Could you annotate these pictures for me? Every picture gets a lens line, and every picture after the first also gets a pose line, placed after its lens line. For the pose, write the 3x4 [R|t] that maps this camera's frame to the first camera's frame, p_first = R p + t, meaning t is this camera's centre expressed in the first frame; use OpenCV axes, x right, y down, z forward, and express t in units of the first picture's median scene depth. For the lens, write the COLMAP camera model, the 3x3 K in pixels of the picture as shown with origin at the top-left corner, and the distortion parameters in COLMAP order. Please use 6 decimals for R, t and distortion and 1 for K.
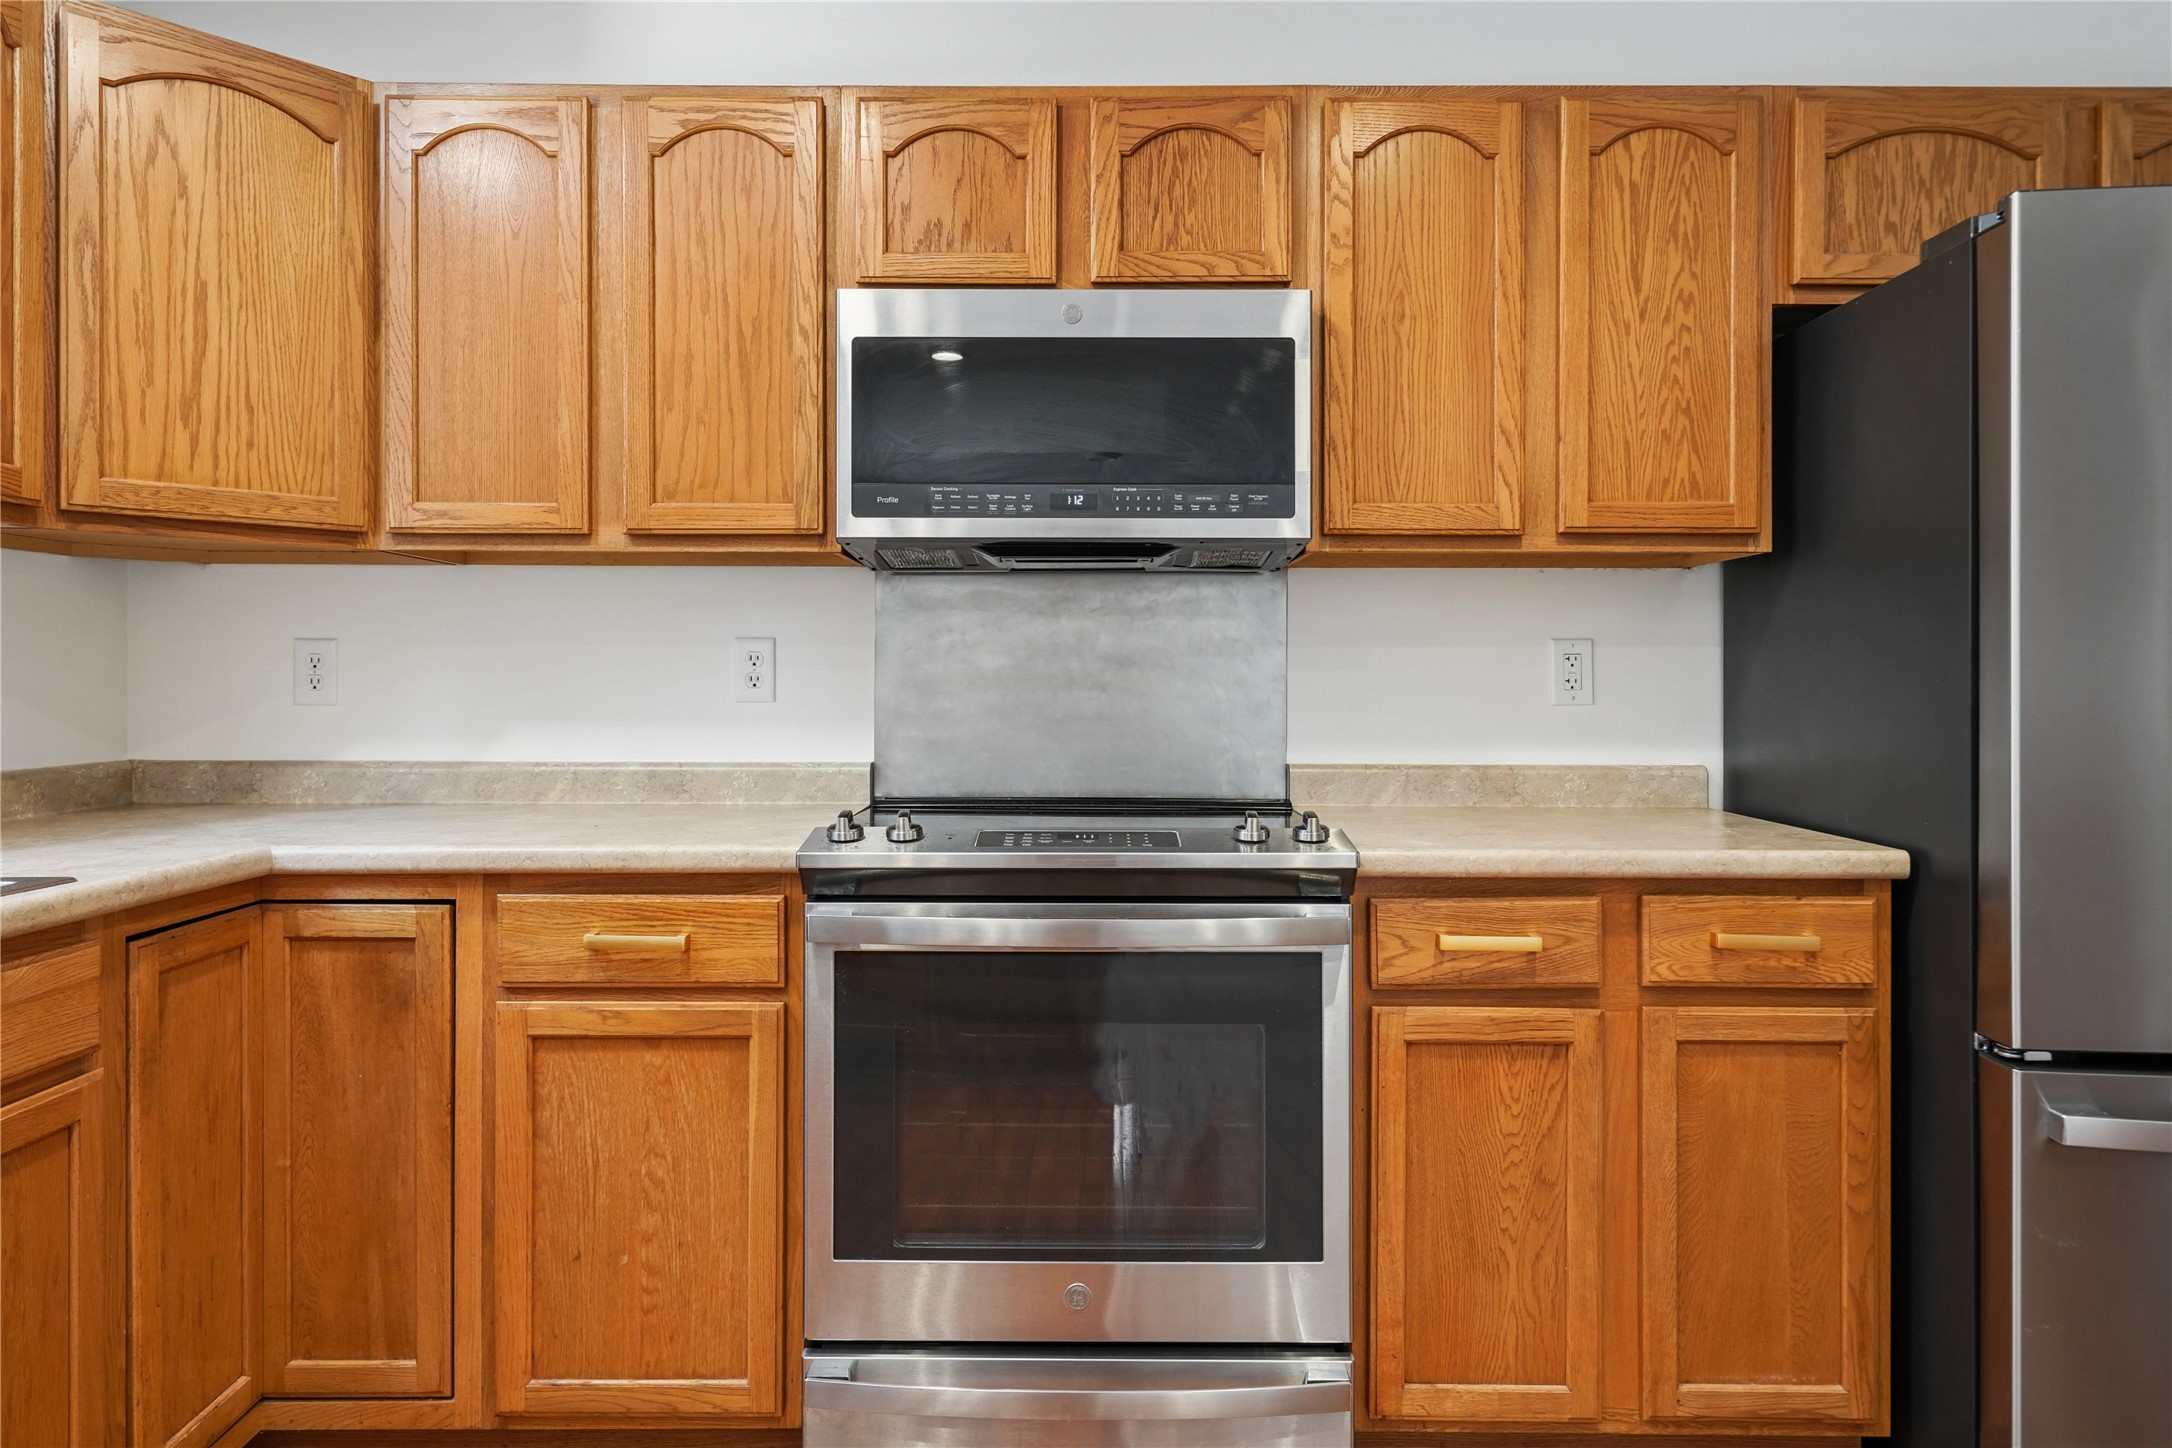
lens RADIAL K [[1364.8, 0, 1082.8], [0, 1364.8, 685.2], [0, 0, 1]] dist [0.005990, 0.001780]
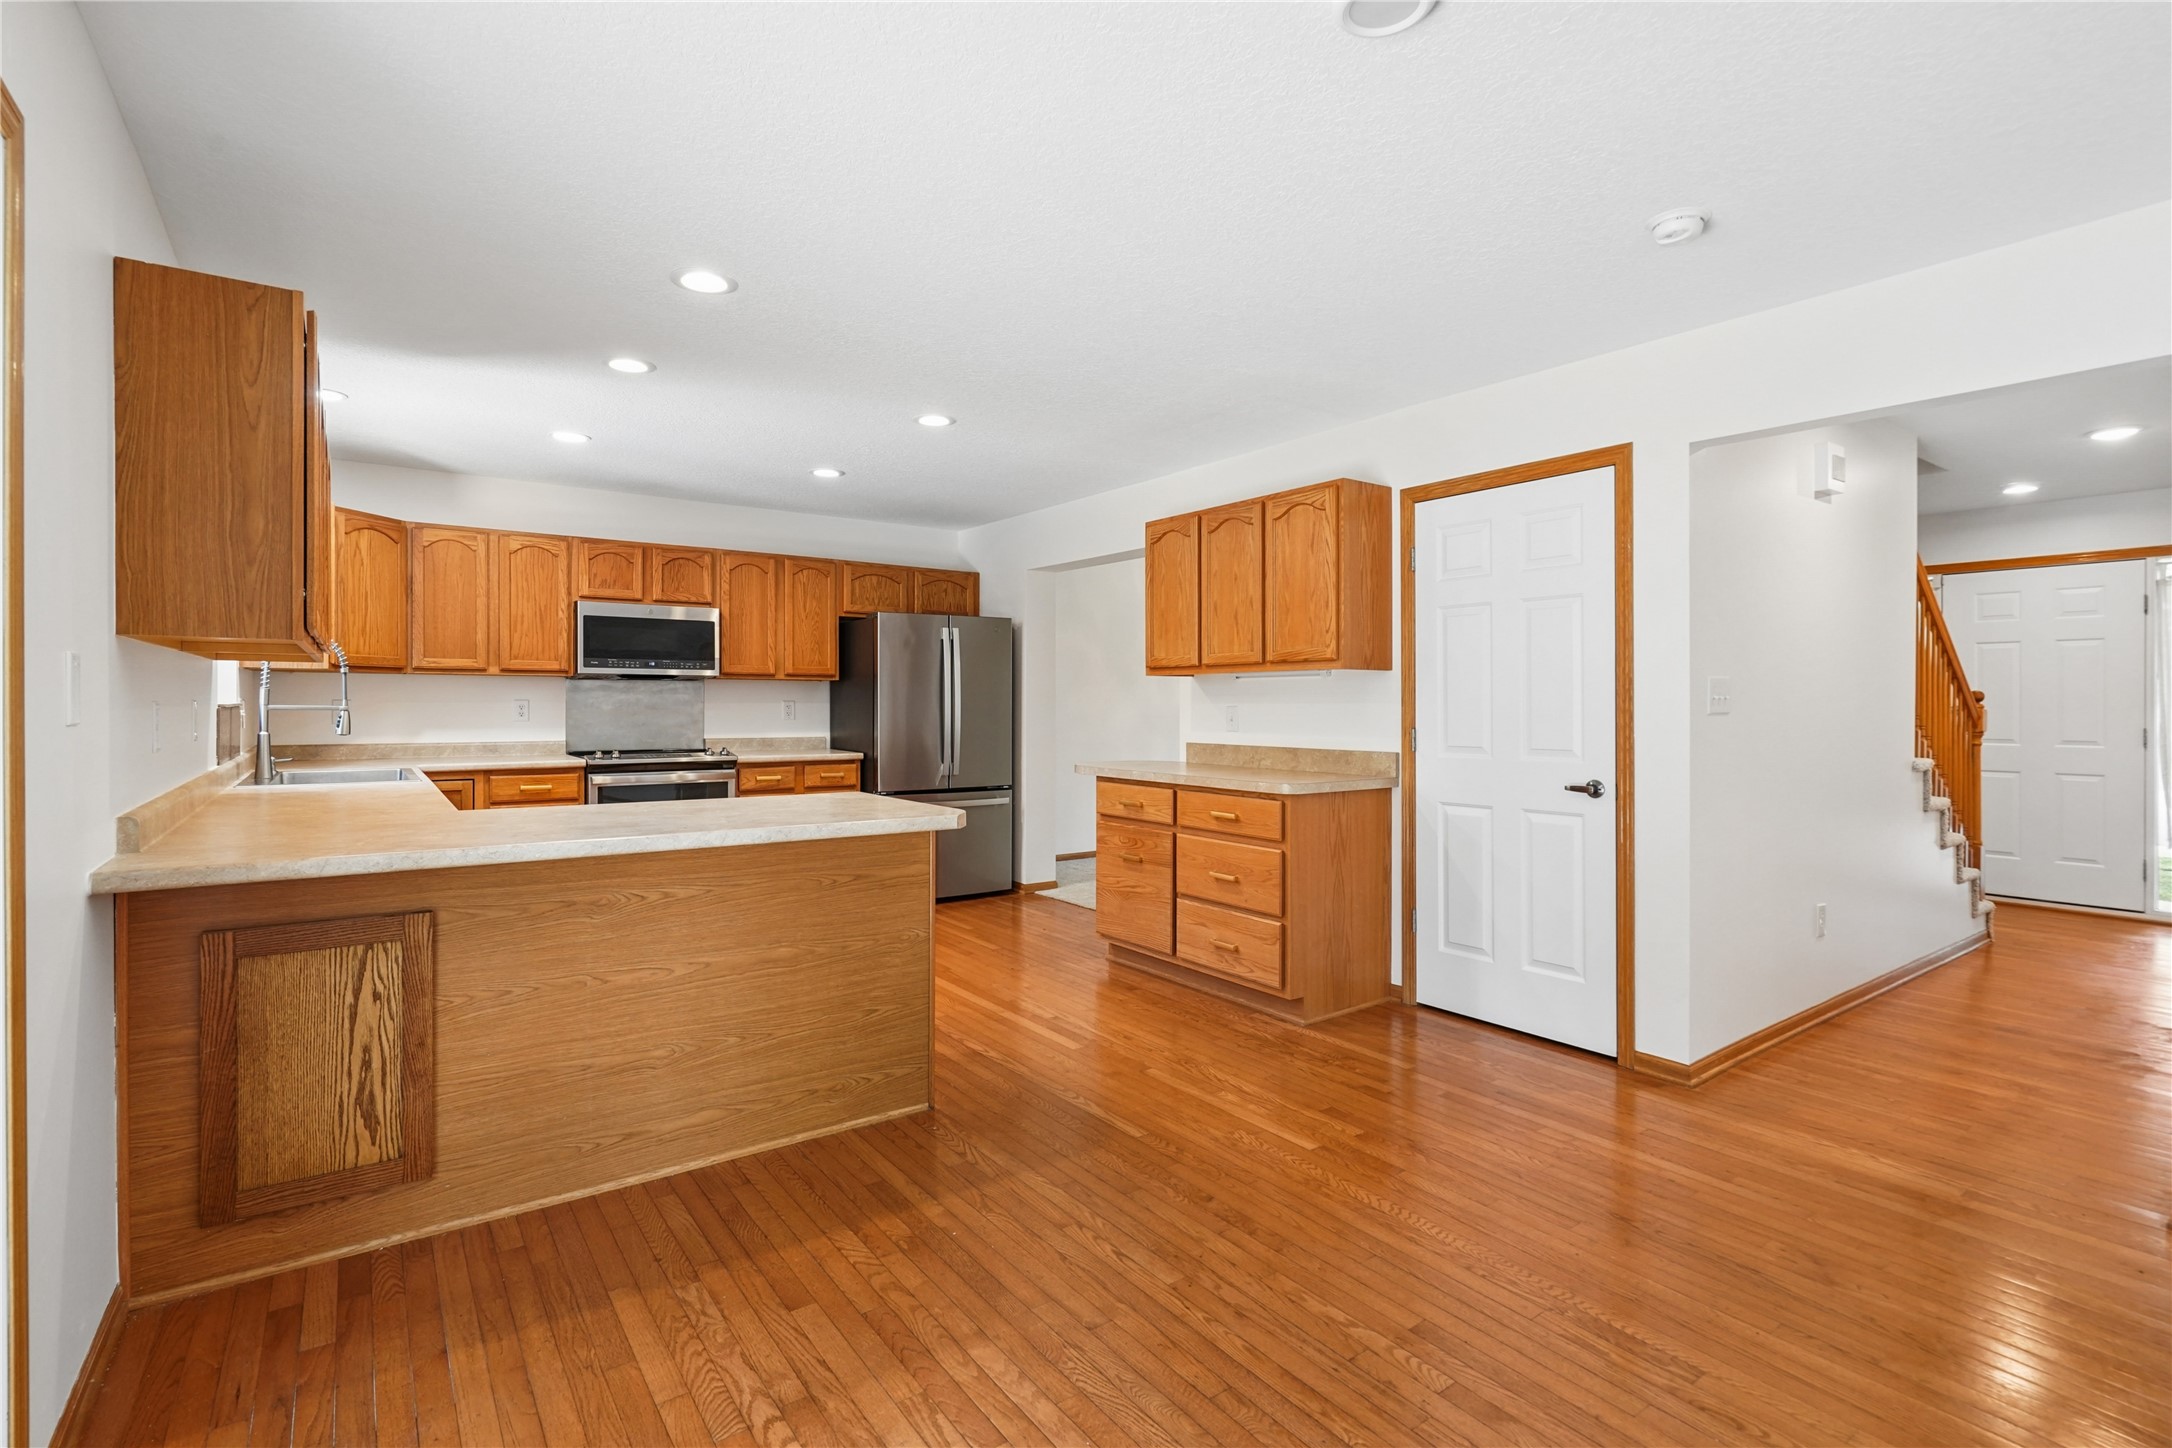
lens RADIAL K [[1019.1, 0, 1078.5], [0, 1019.1, 700.9], [0, 0, 1]] dist [0.001912, 0.000318]
pose [[0.814632, 0.002177, 0.579974, -0.641524], [-0.000241, 0.999994, -0.003416, -0.030144], [-0.579978, 0.002643, 0.814628, -1.815213]]
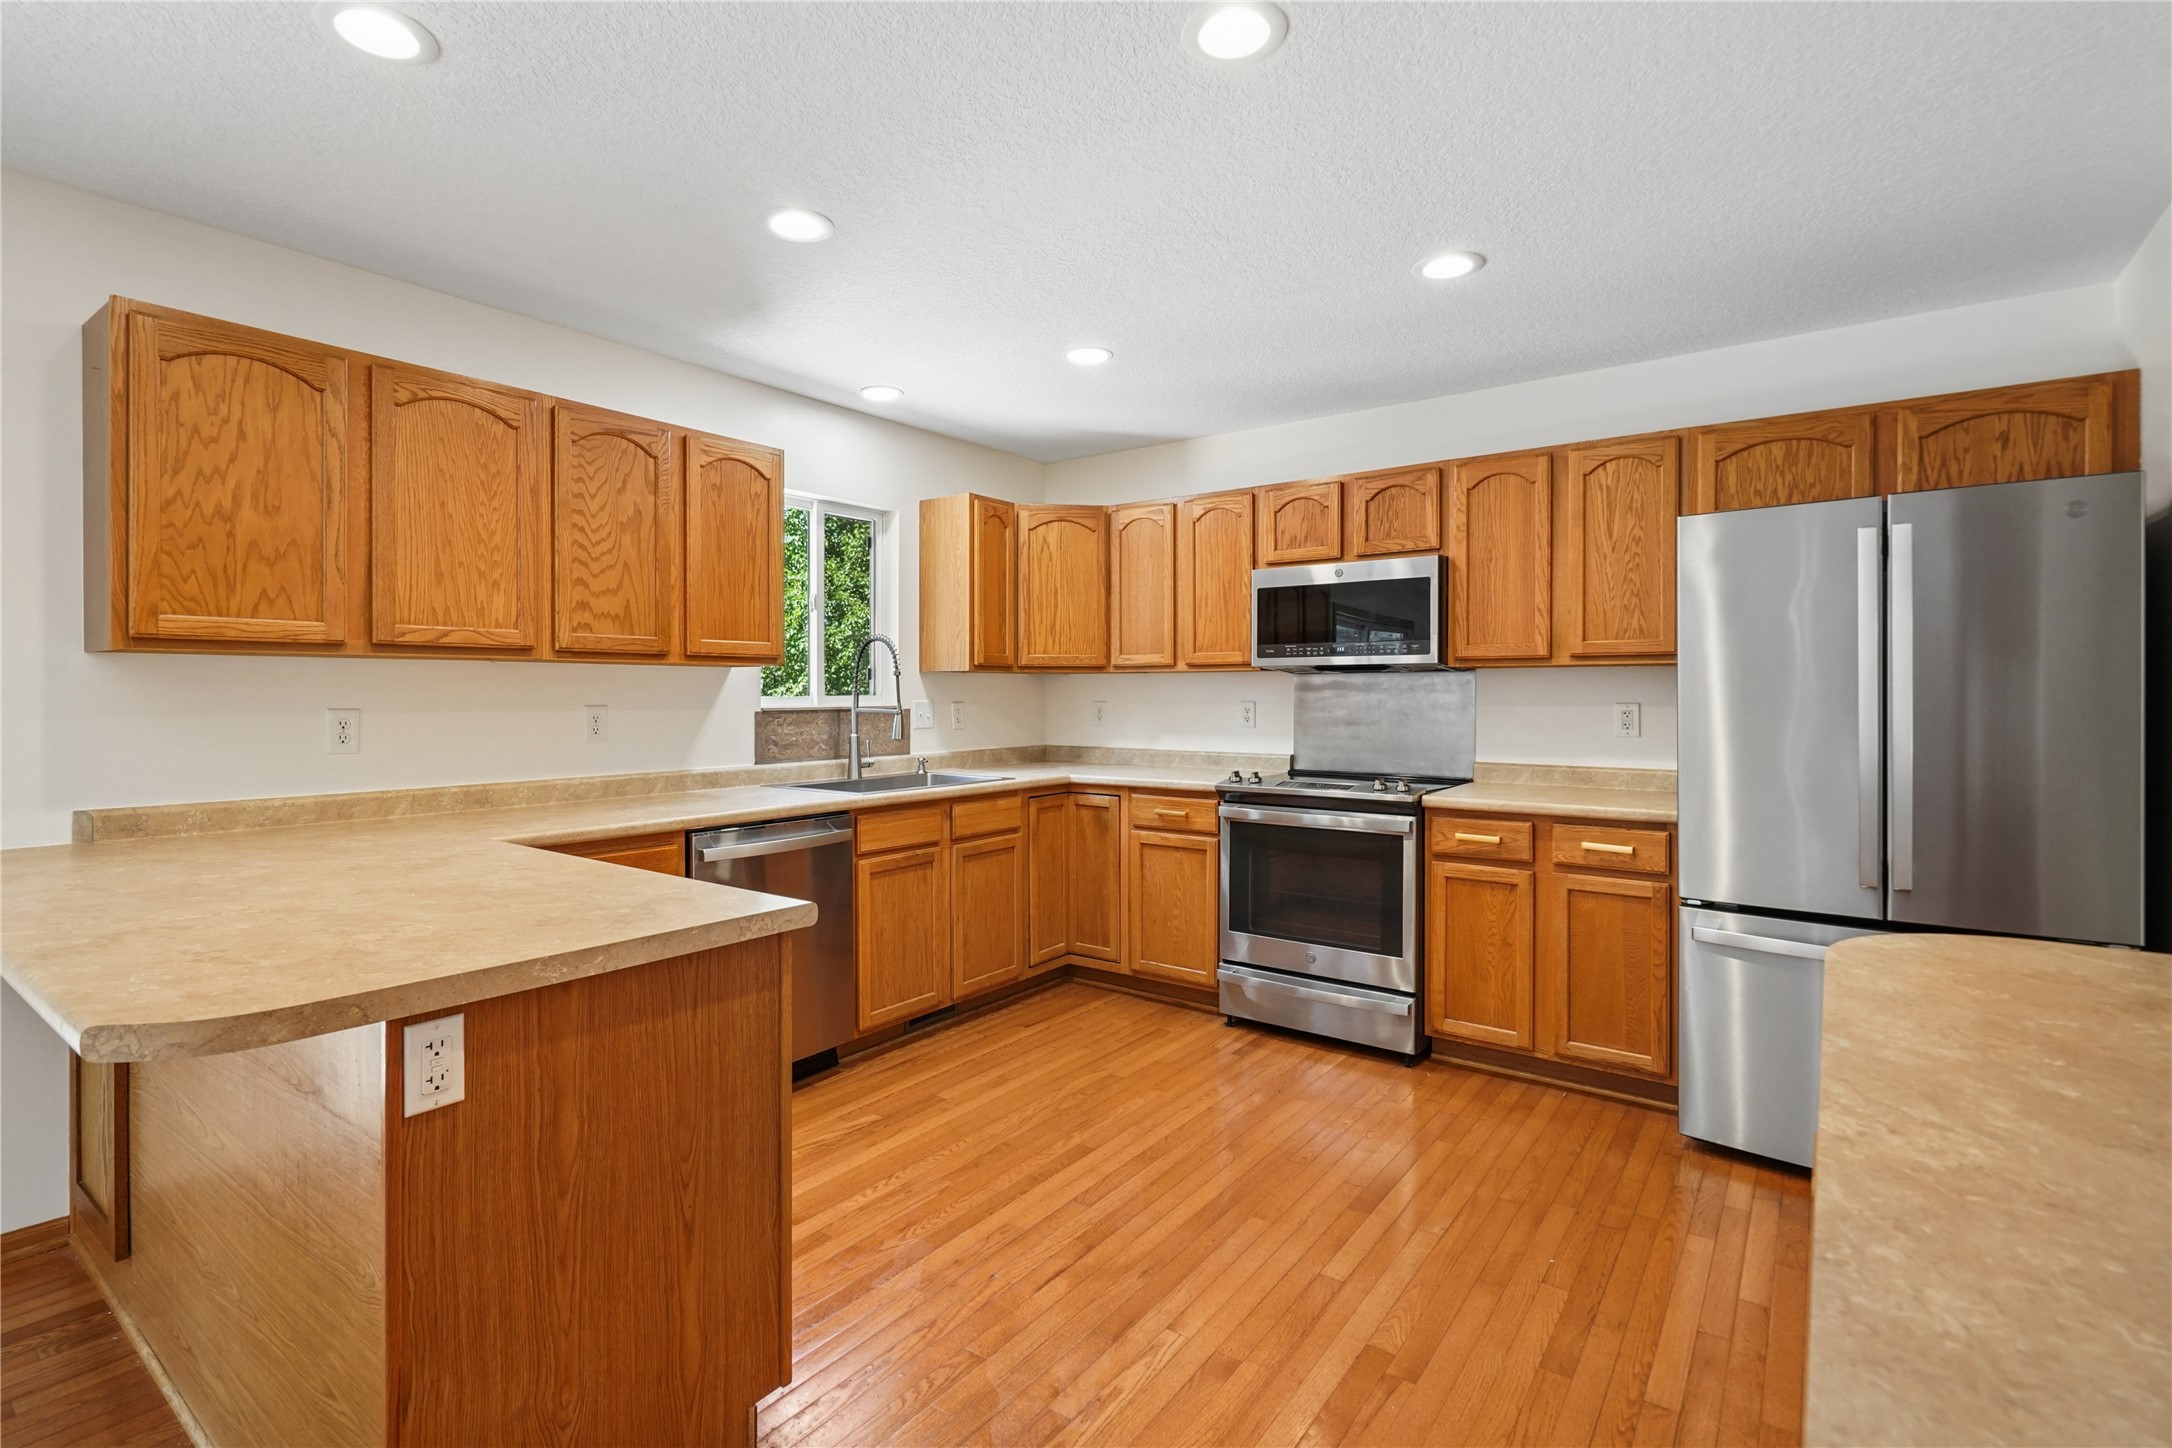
lens RADIAL K [[1019.1, 0, 1078.5], [0, 1019.1, 700.9], [0, 0, 1]] dist [0.001912, 0.000318]
pose [[0.802878, 0.002532, -0.596138, 0.705458], [0.000323, 0.999989, 0.004682, -0.052044], [0.596144, -0.003951, 0.802868, -0.743220]]
